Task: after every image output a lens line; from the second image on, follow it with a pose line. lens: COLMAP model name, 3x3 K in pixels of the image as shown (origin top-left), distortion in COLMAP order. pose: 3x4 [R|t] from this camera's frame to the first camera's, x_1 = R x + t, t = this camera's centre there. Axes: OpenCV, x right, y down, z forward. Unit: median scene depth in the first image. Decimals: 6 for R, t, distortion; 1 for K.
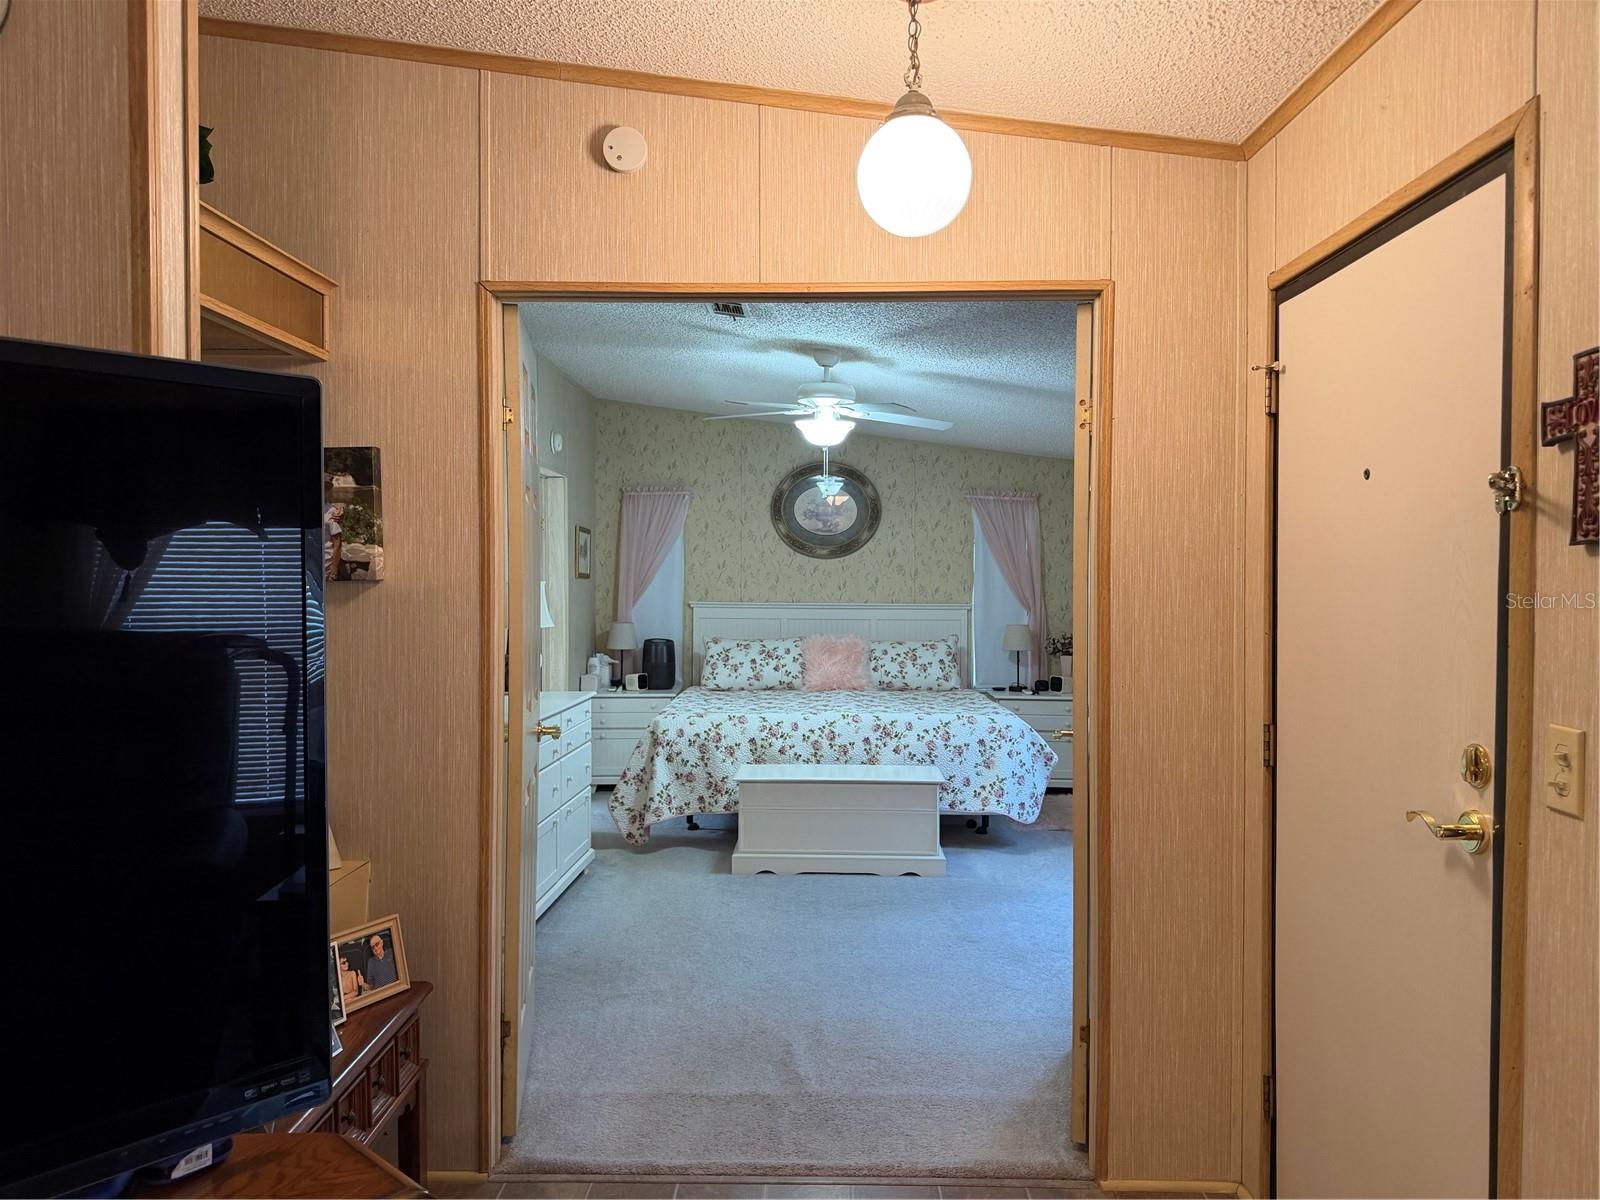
lens RADIAL K [[1140.1, 0, 800.0], [0, 1140.1, 600.0], [0, 0, 1]] dist [0.150014, -0.279687]
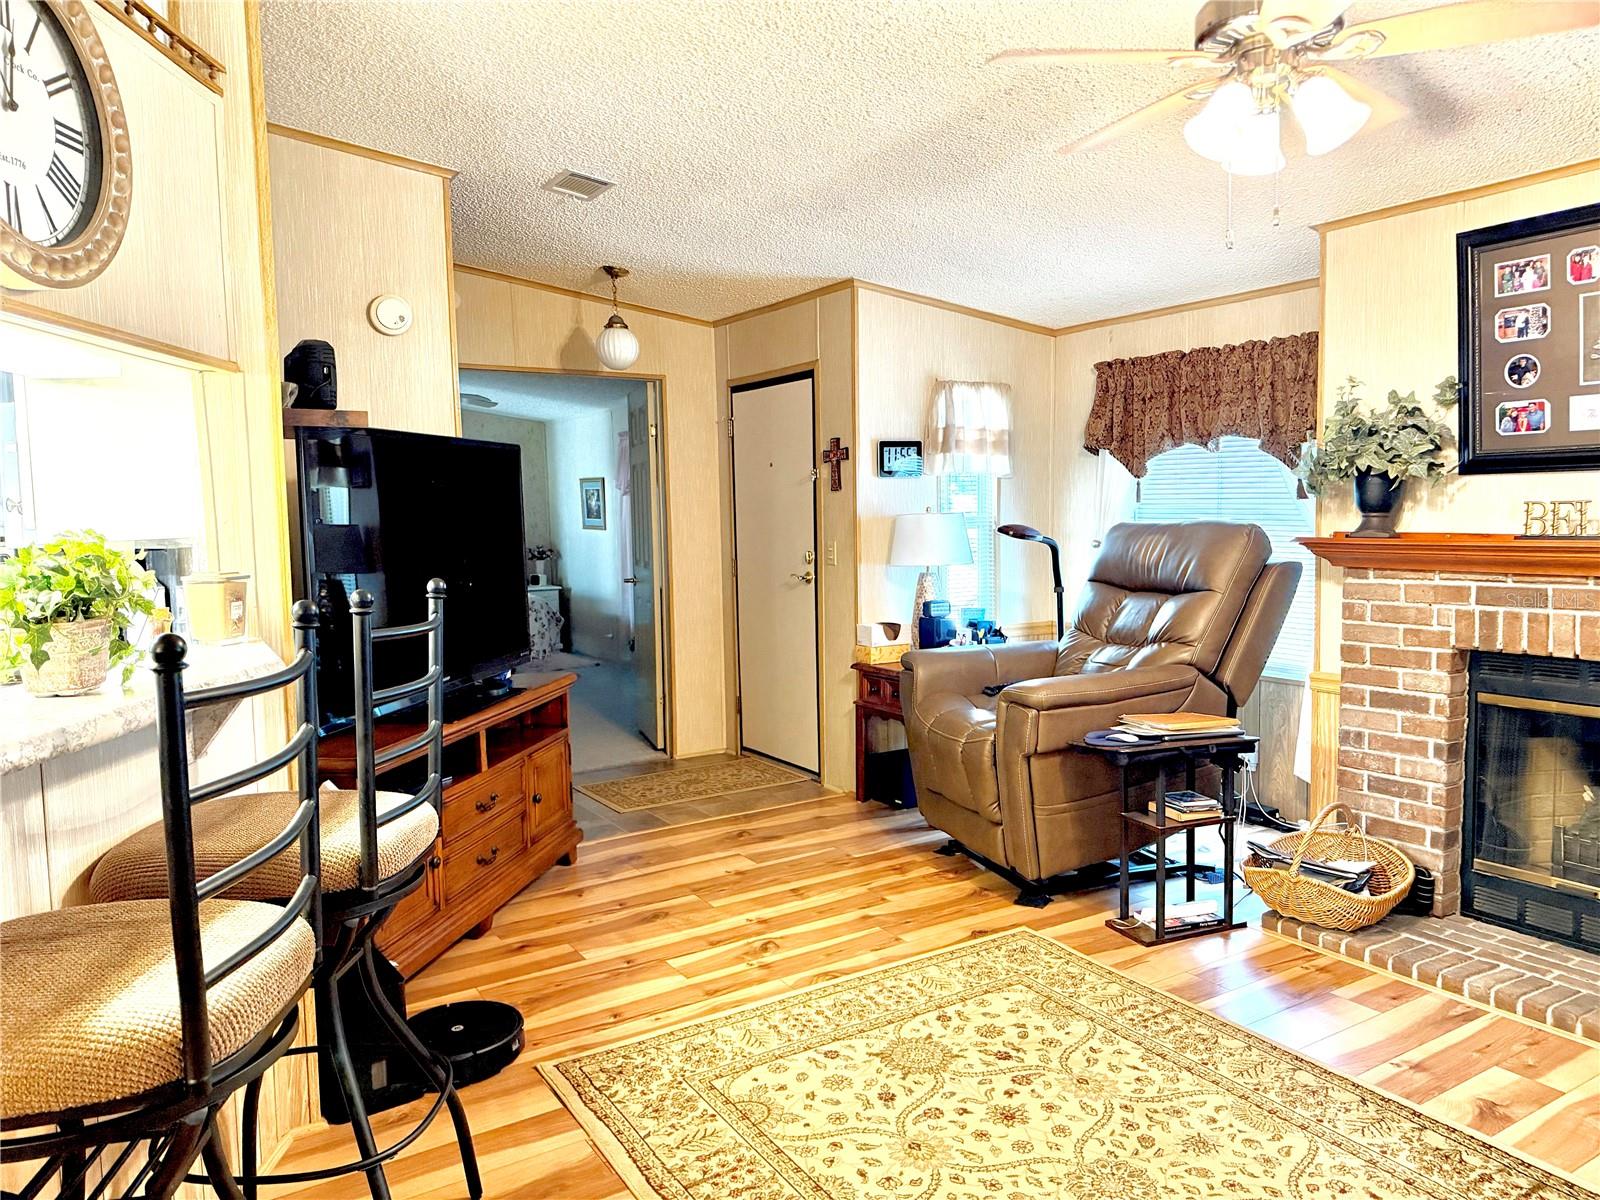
lens RADIAL K [[1122.9, 0, 797.8], [0, 1122.9, 606.5], [0, 0, 1]] dist [0.069088, -0.121555]
pose [[0.843706, -0.068591, 0.532405, -0.260212], [0.031524, 0.996422, 0.078414, 0.006242], [-0.535879, -0.049375, 0.842850, -0.377059]]
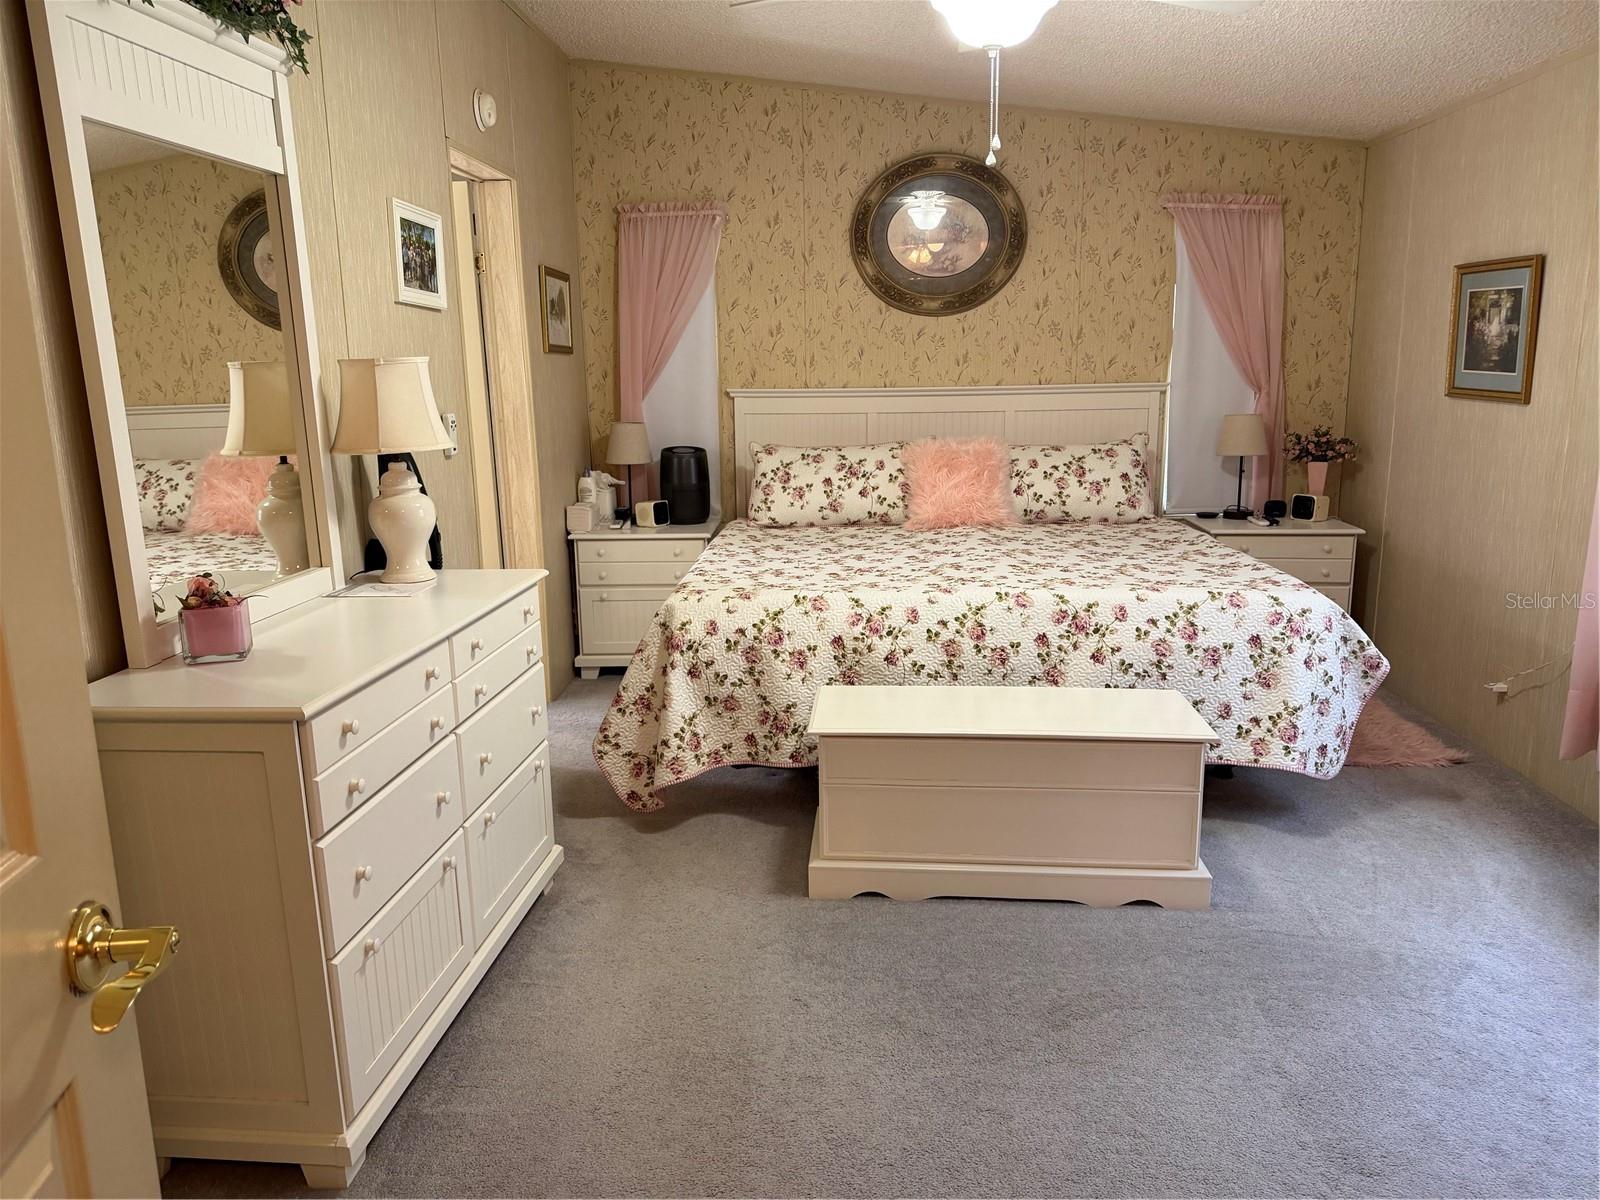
lens RADIAL K [[1140.1, 0, 800.0], [0, 1140.1, 600.0], [0, 0, 1]] dist [0.150014, -0.279687]
pose [[0.998757, -0.008757, -0.049064, -0.025607], [0.017922, 0.981700, 0.189590, -0.003631], [0.046506, -0.190234, 0.980637, 0.353623]]
